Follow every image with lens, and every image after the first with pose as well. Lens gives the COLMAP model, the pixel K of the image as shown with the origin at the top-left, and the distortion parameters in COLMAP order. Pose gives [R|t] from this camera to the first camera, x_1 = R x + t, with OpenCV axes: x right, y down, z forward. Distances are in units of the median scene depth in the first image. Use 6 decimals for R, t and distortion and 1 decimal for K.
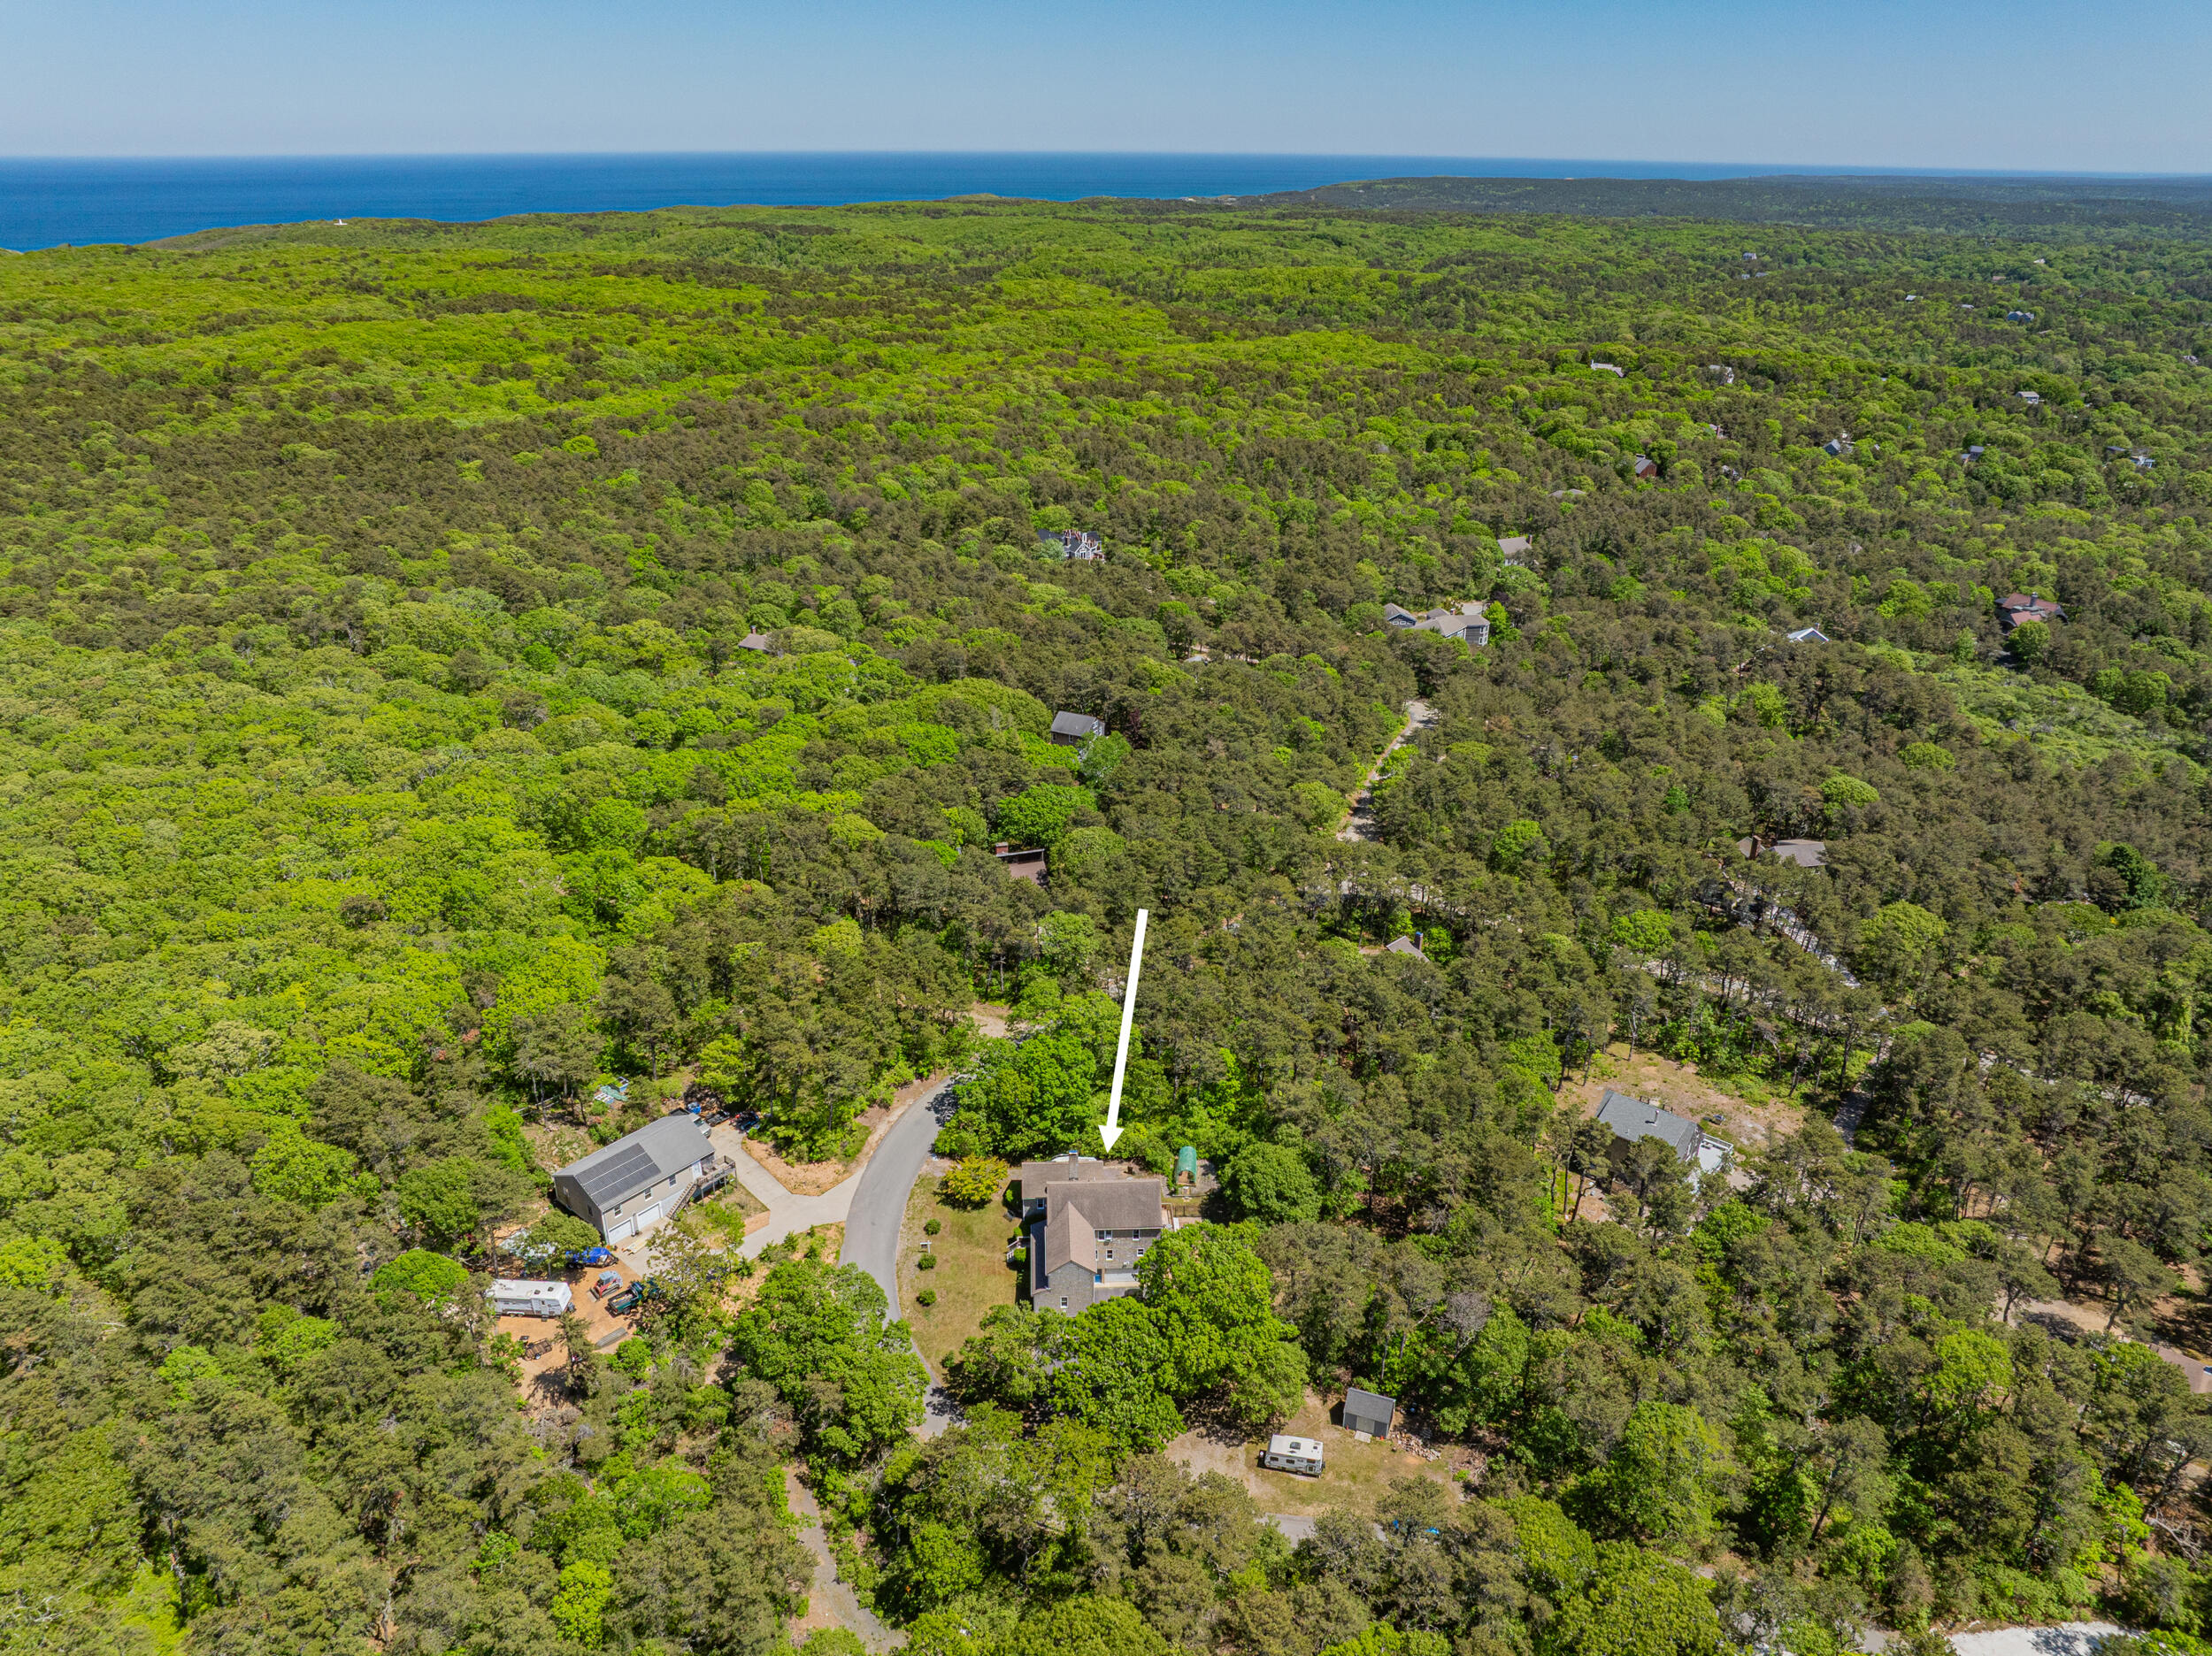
lens RADIAL K [[1559.1, 0, 1106.4], [0, 1559.1, 832.8], [0, 0, 1]] dist [-0.040831, -0.002156]
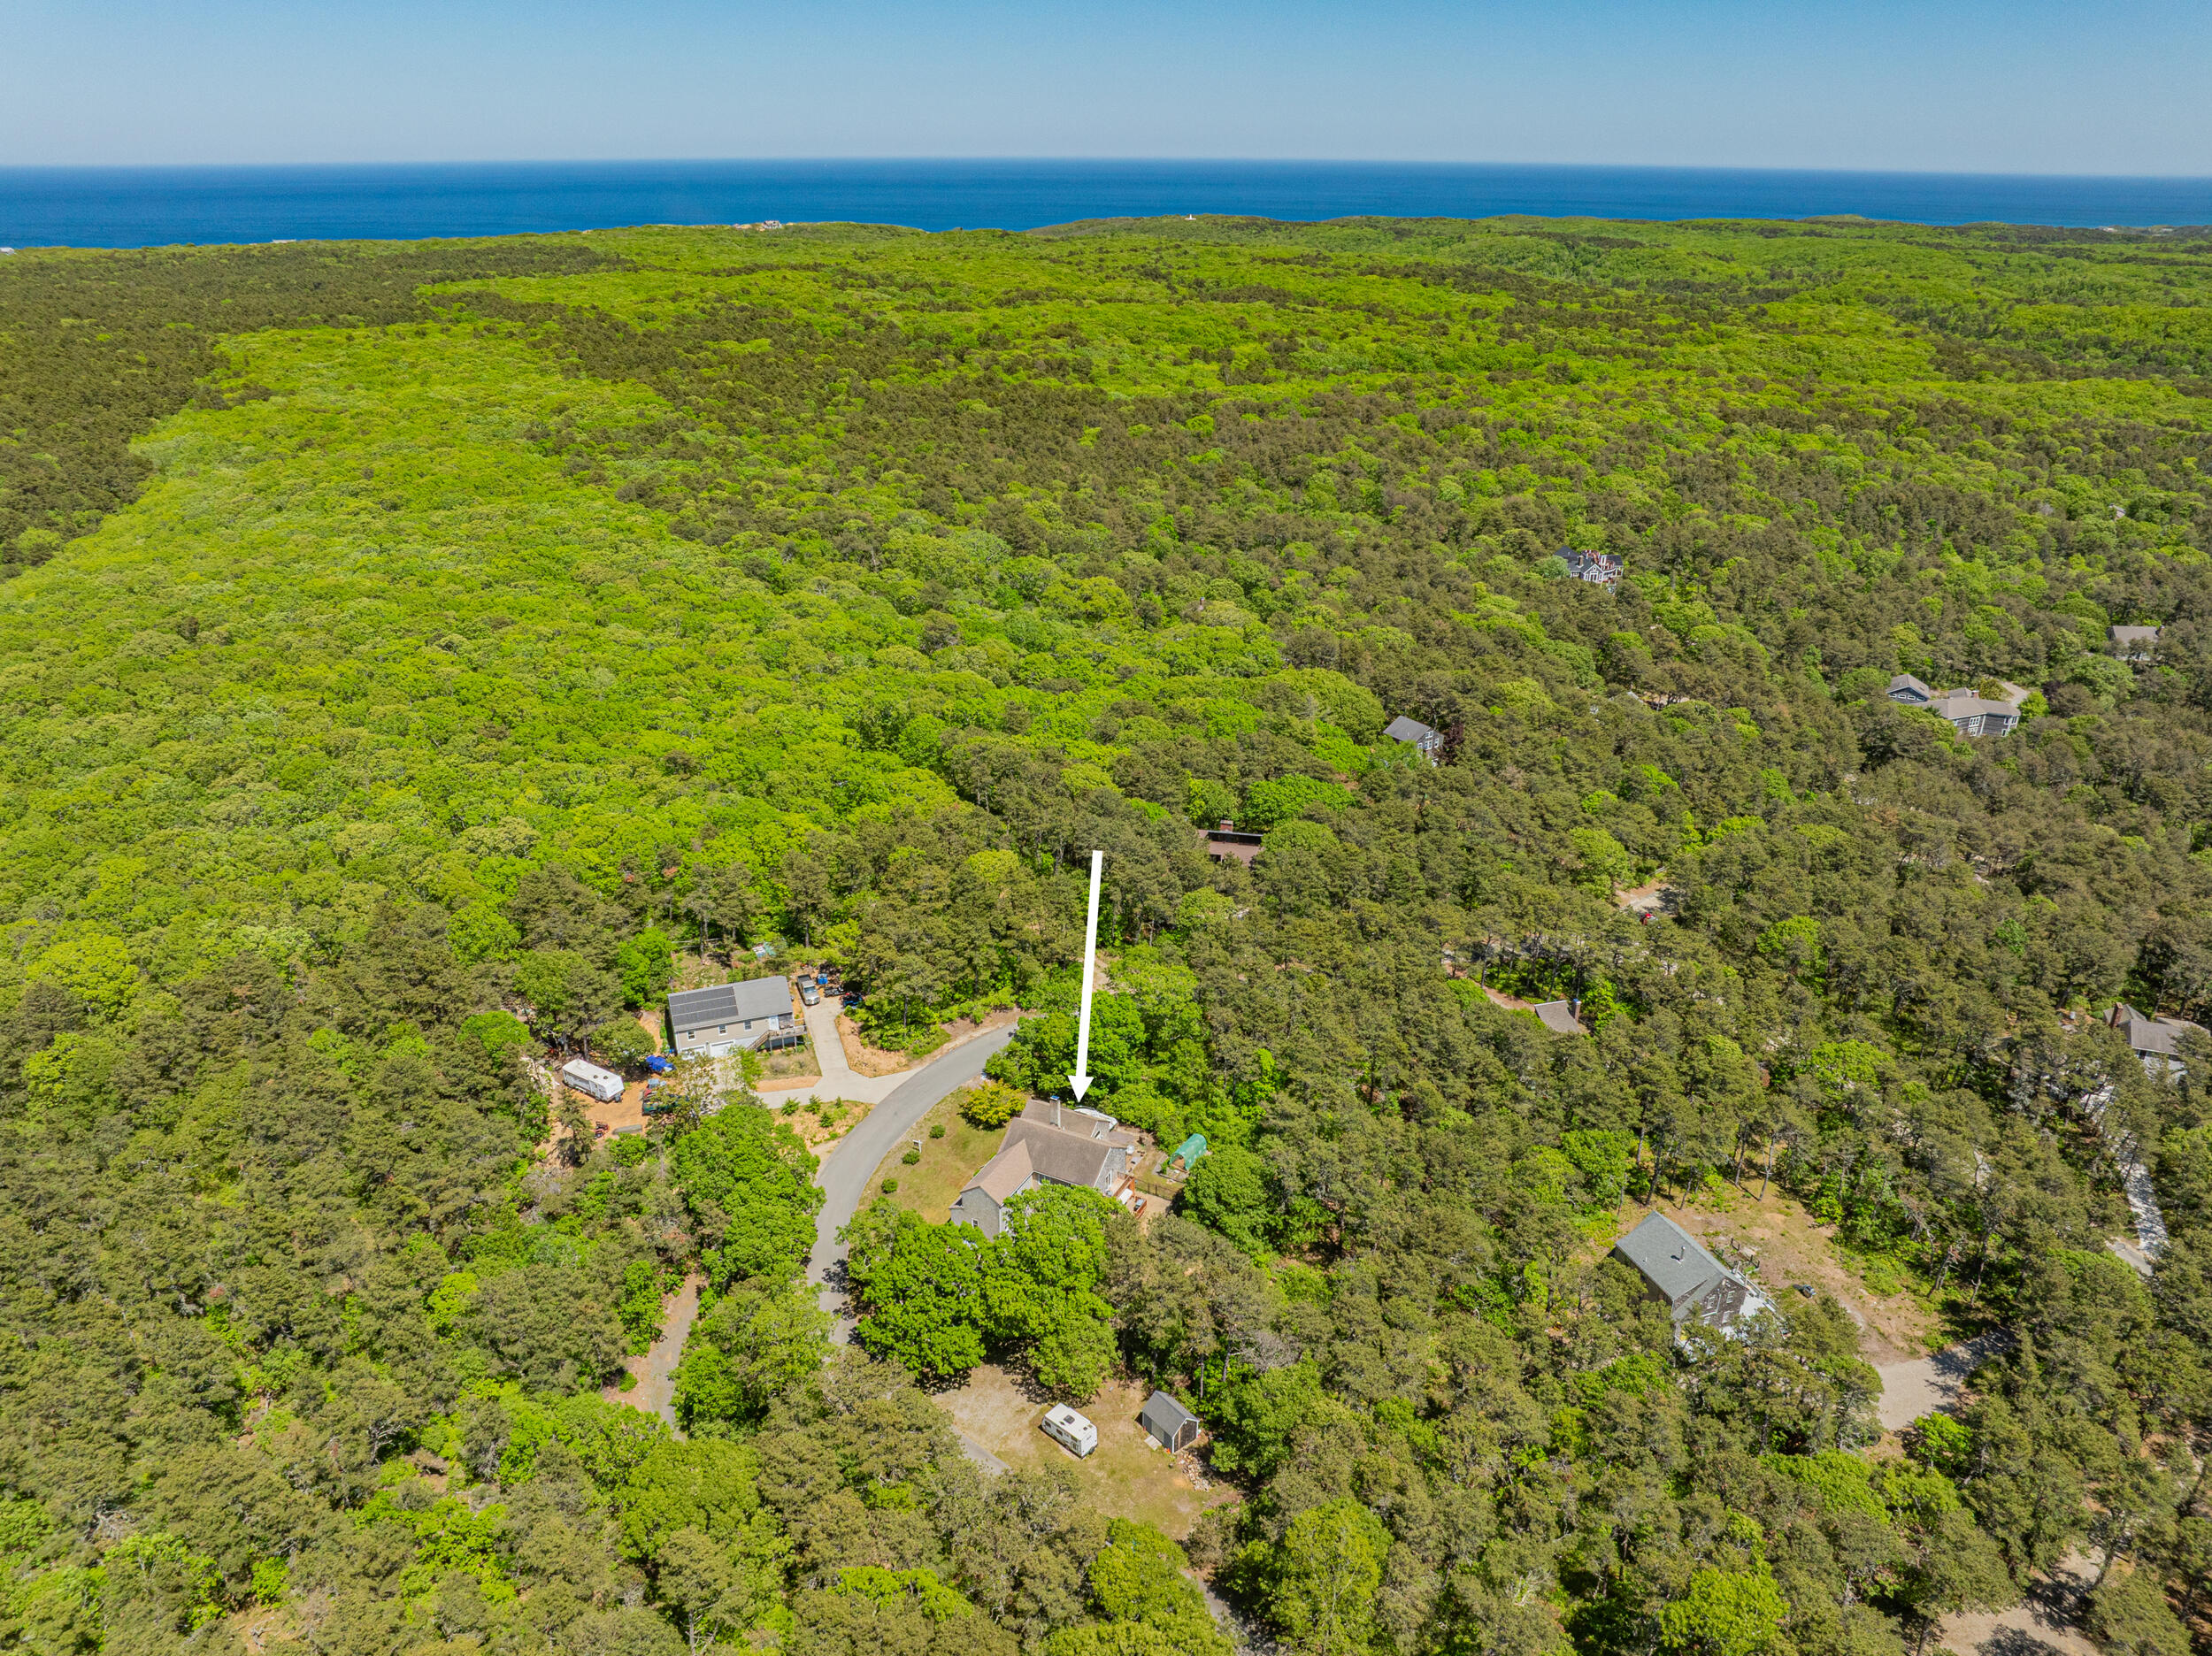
lens RADIAL K [[1559.1, 0, 1097.2], [0, 1559.1, 822.3], [0, 0, 1]] dist [-0.040831, -0.002156]
pose [[0.868358, 0.195607, -0.455732, 0.235105], [-0.201076, 0.978876, 0.037016, -0.009512], [0.453346, 0.059494, 0.889347, 0.044607]]
